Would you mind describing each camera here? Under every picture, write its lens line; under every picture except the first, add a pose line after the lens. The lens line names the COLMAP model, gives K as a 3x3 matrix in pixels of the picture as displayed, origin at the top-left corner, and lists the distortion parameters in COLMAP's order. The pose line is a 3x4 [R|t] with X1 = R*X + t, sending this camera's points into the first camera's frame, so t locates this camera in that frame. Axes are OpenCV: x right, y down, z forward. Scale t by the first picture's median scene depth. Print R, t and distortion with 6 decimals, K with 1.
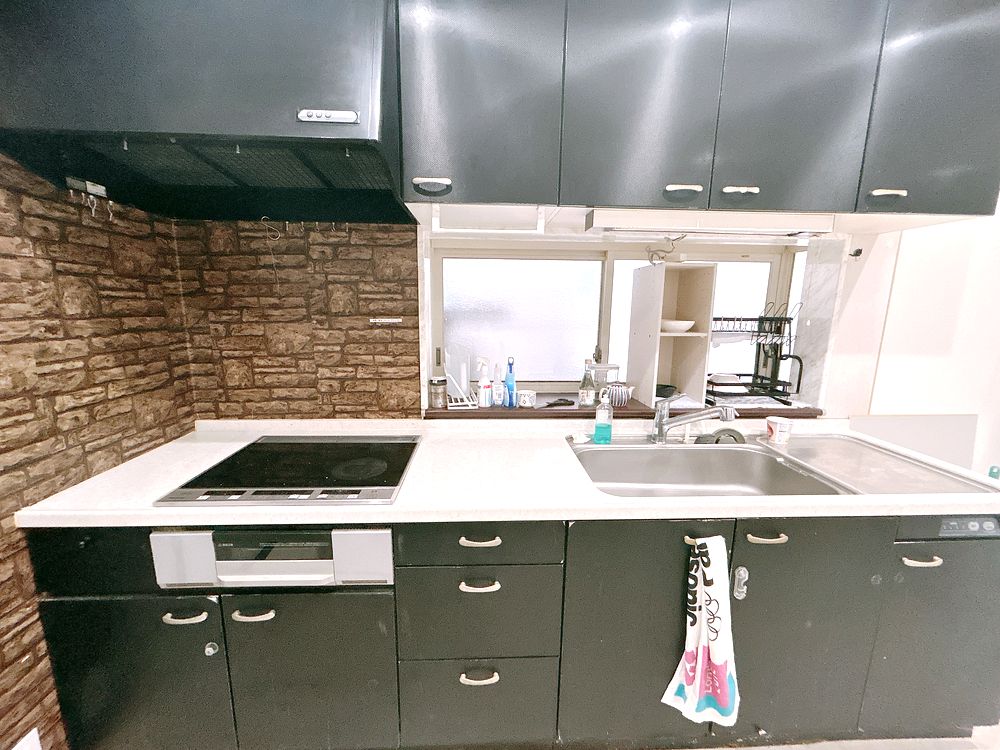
lens RADIAL K [[404.9, 0, 500.0], [0, 404.9, 375.0], [0, 0, 1]] dist [0.001468, 0.000195]
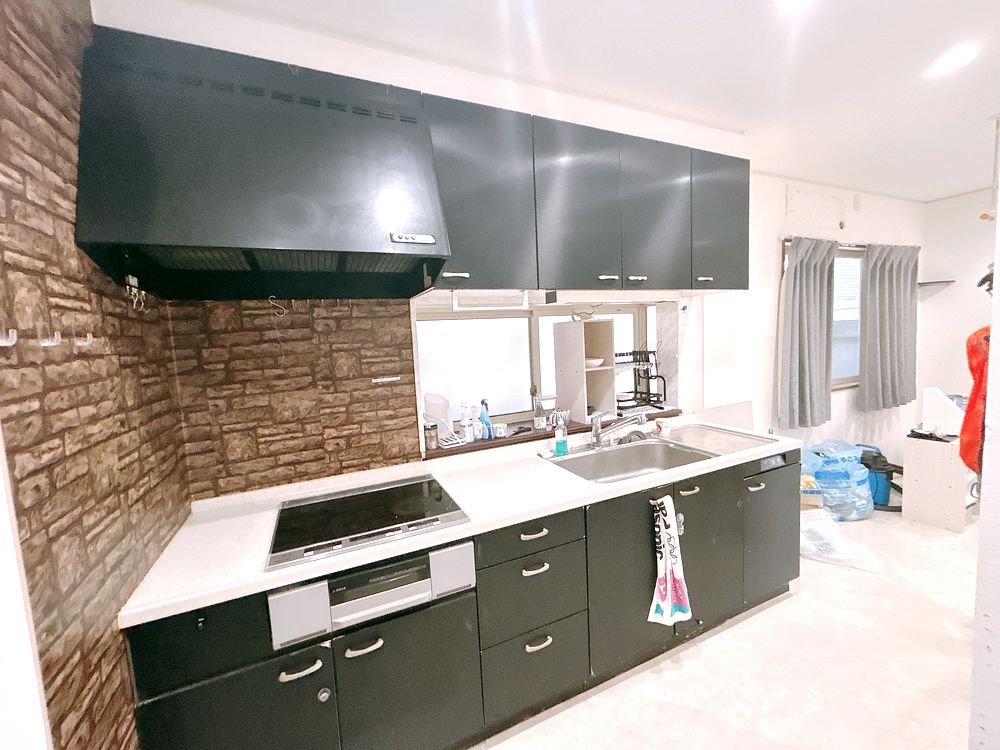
lens RADIAL K [[404.9, 0, 500.0], [0, 404.9, 375.0], [0, 0, 1]] dist [0.001468, 0.000195]
pose [[0.924179, -0.094056, 0.370198, -0.410476], [0.126938, 0.989750, -0.065429, -0.031271], [-0.360250, 0.107460, 0.926646, -0.188996]]
